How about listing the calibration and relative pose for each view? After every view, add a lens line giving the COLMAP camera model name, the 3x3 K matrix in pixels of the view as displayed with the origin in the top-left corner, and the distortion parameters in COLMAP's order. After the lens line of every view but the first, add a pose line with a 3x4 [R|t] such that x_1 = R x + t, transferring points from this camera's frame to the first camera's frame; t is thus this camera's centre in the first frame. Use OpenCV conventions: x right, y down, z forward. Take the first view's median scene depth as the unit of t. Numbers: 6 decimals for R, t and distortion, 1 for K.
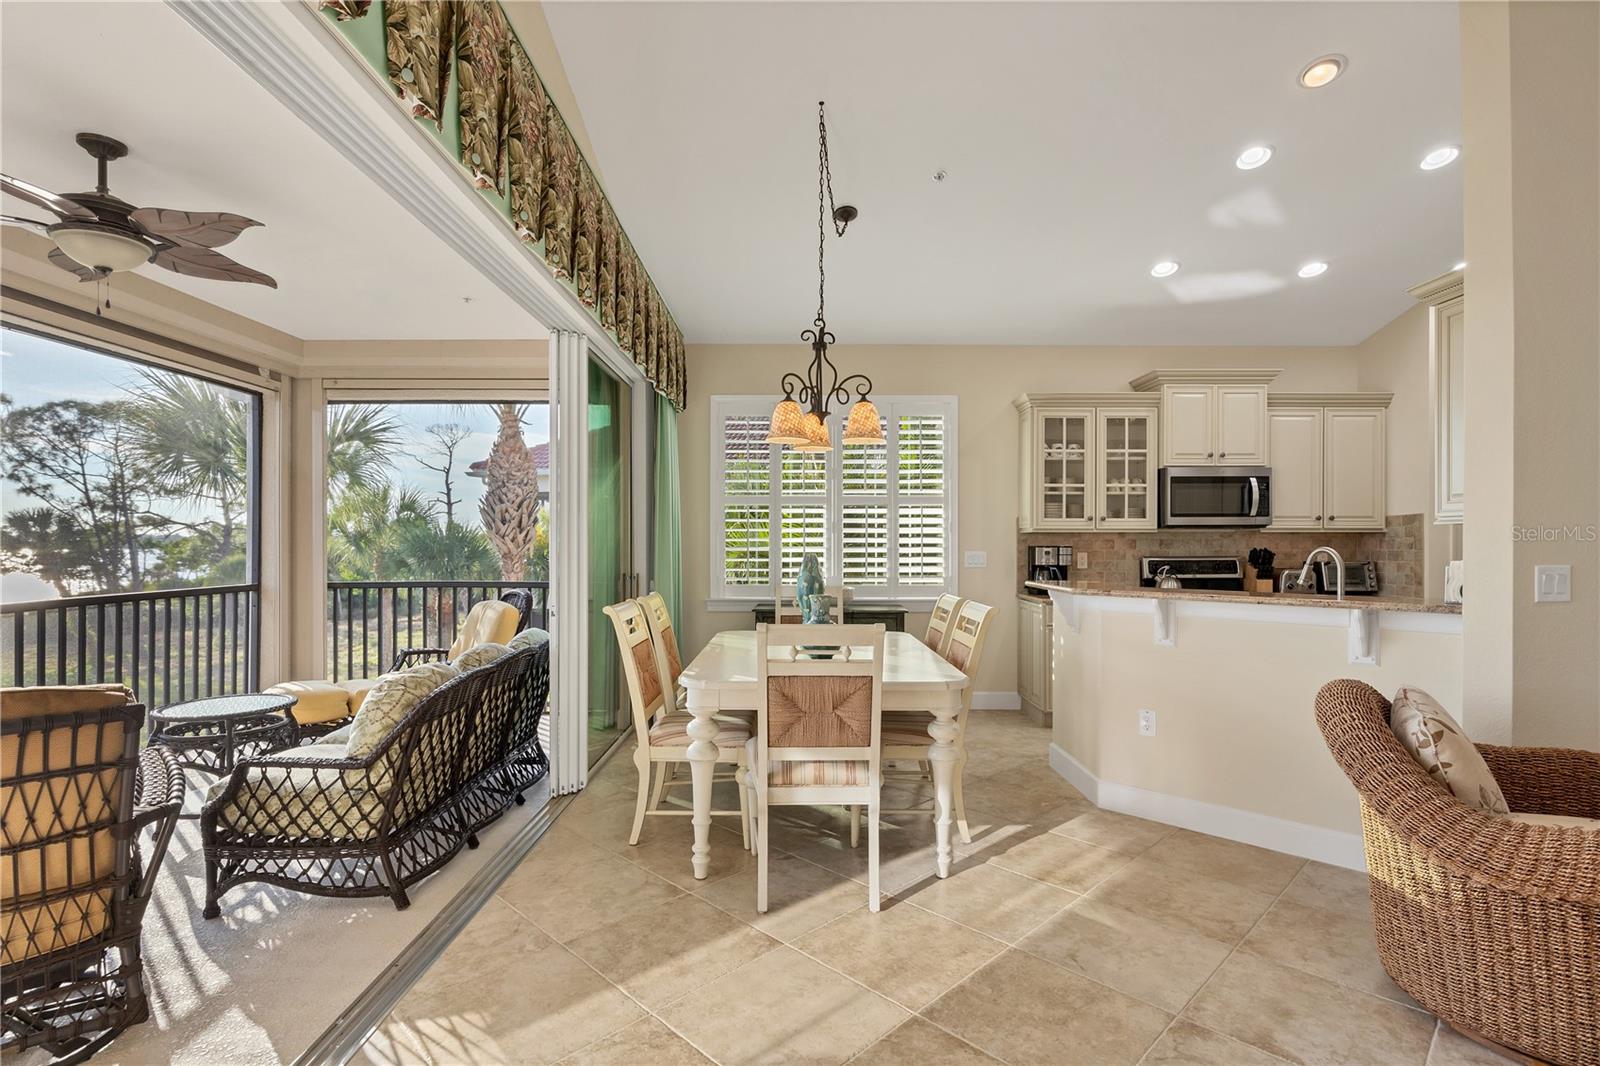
lens RADIAL K [[776.3, 0, 795.3], [0, 776.3, 549.5], [0, 0, 1]] dist [-0.012347, 0.001940]
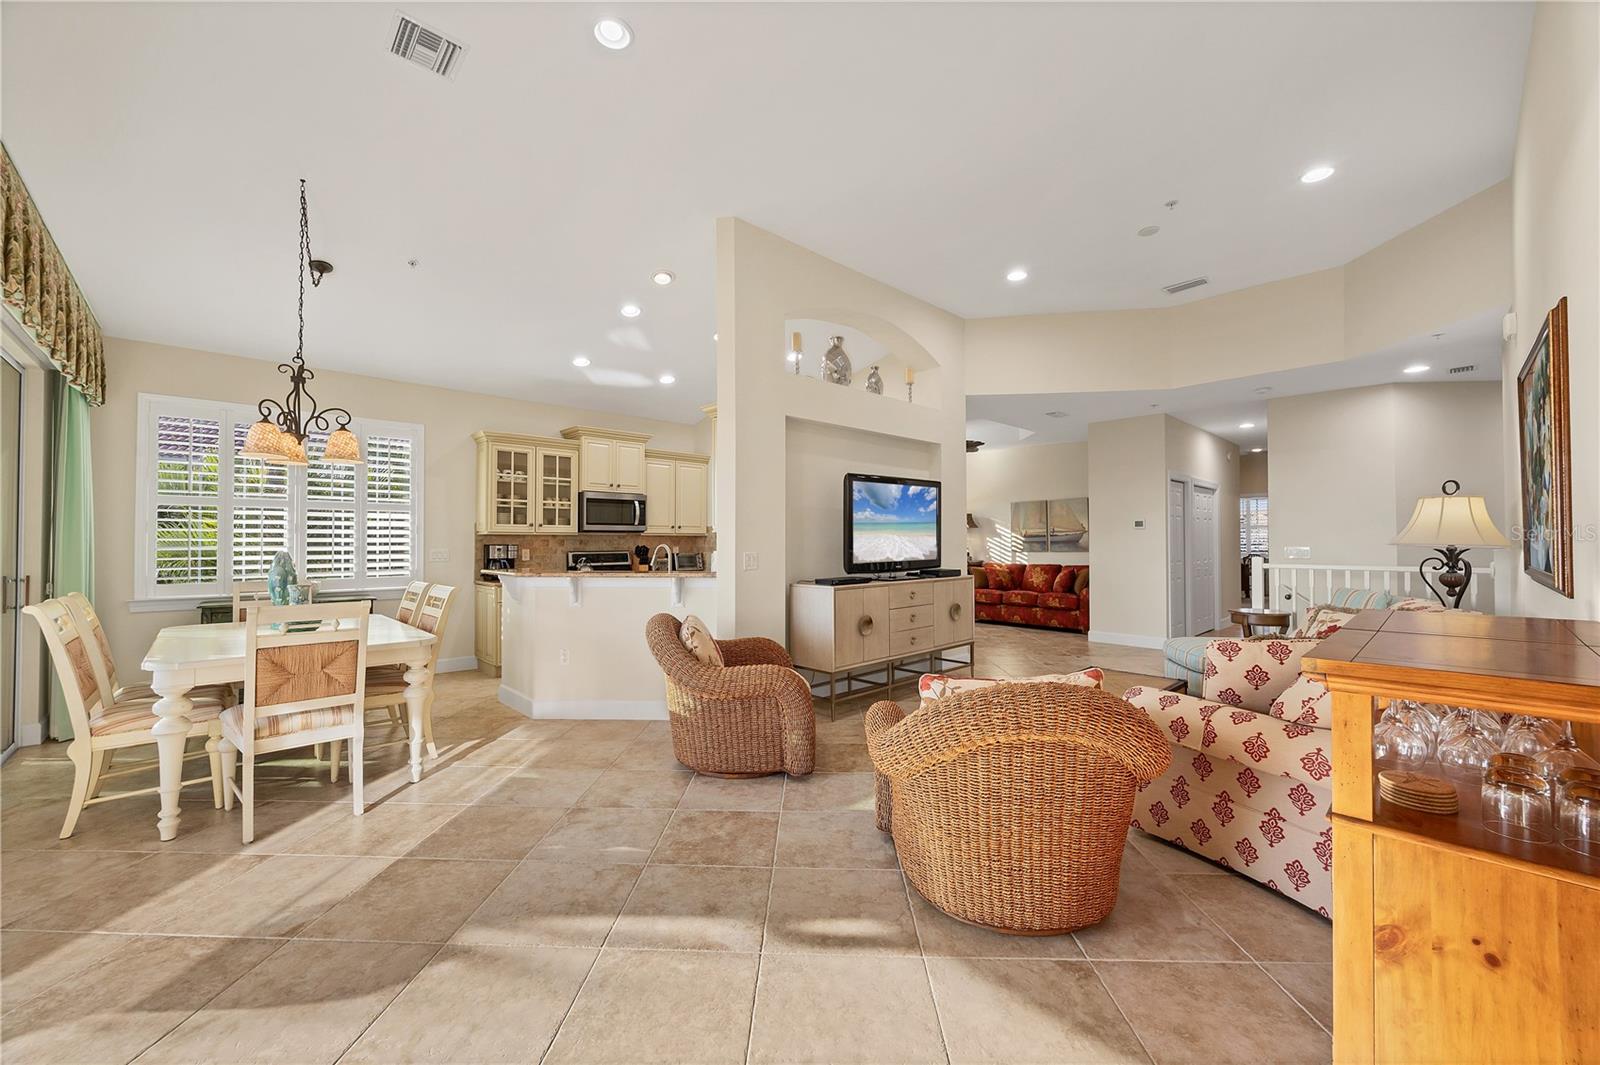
lens RADIAL K [[619.6, 0, 801.5], [0, 619.6, 531.8], [0, 0, 1]] dist [-0.003562, 0.000183]
pose [[0.722820, 0.010703, 0.690954, -0.066622], [0.006996, 0.999715, -0.022805, 0.002646], [-0.691001, 0.021318, 0.722539, -0.239795]]
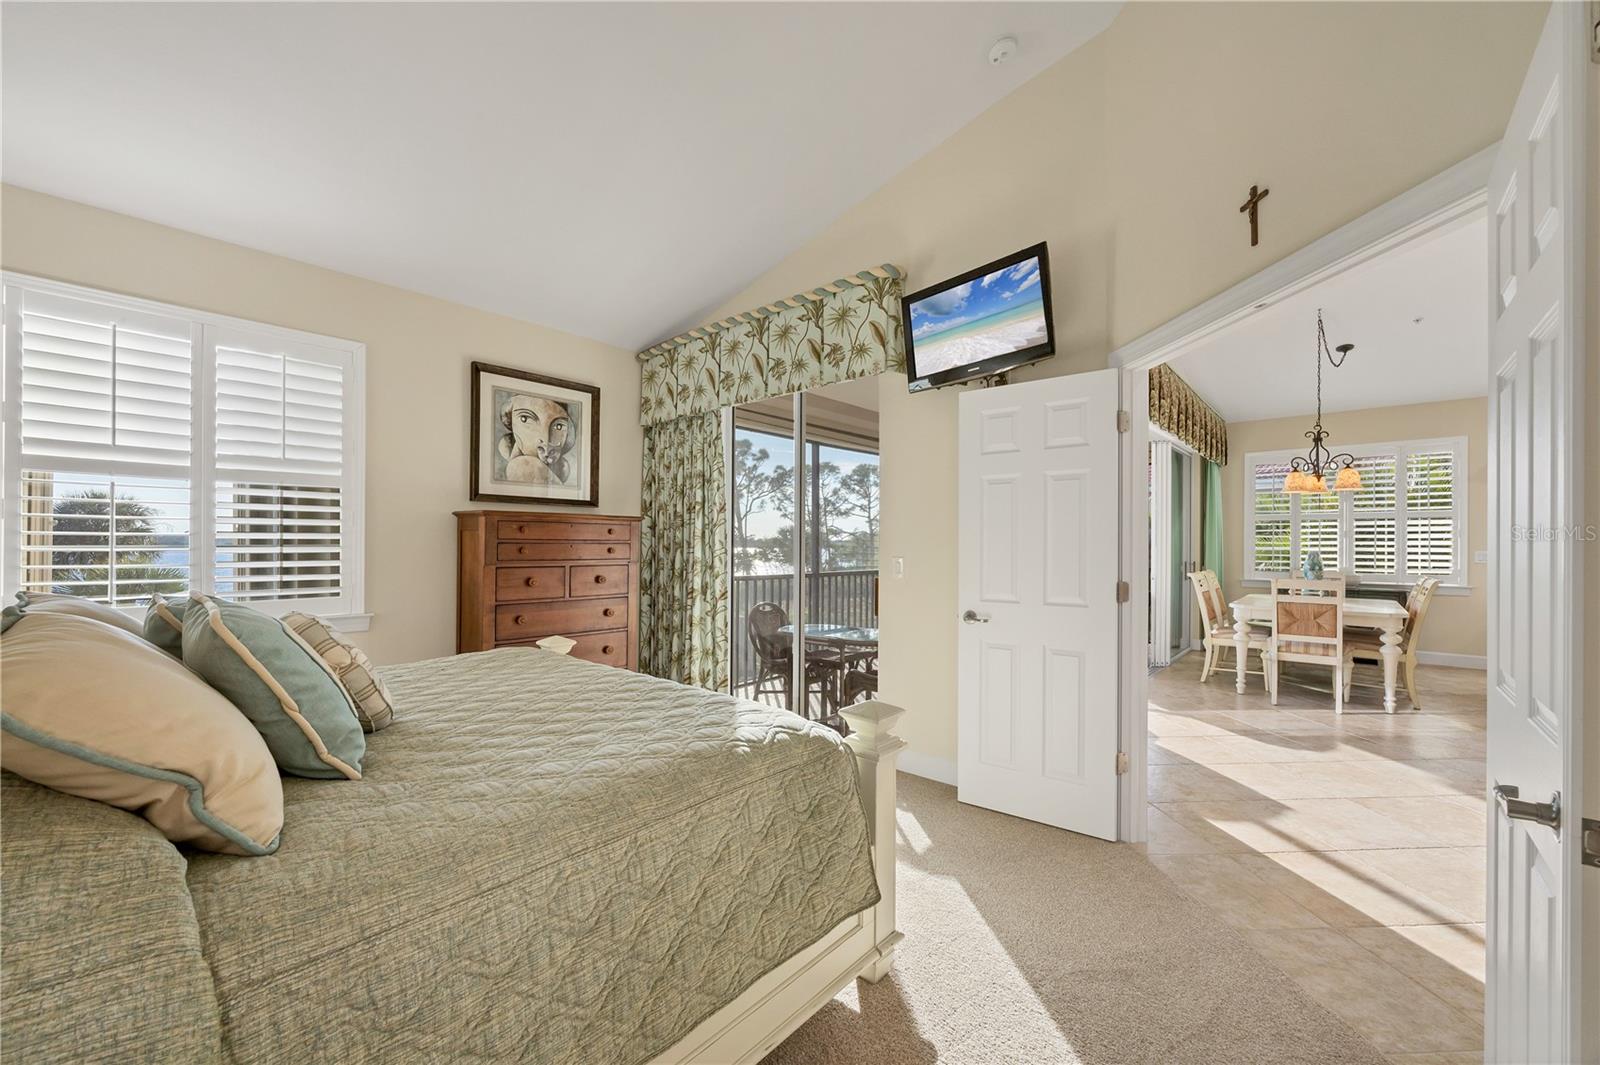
lens RADIAL K [[619.6, 0, 795.3], [0, 619.6, 544.7], [0, 0, 1]] dist [-0.003562, 0.000183]
pose [[0.744546, 0.002383, -0.667567, 0.091360], [-0.007929, 0.999955, -0.005273, 0.009804], [0.667524, 0.009220, 0.744531, -0.977995]]
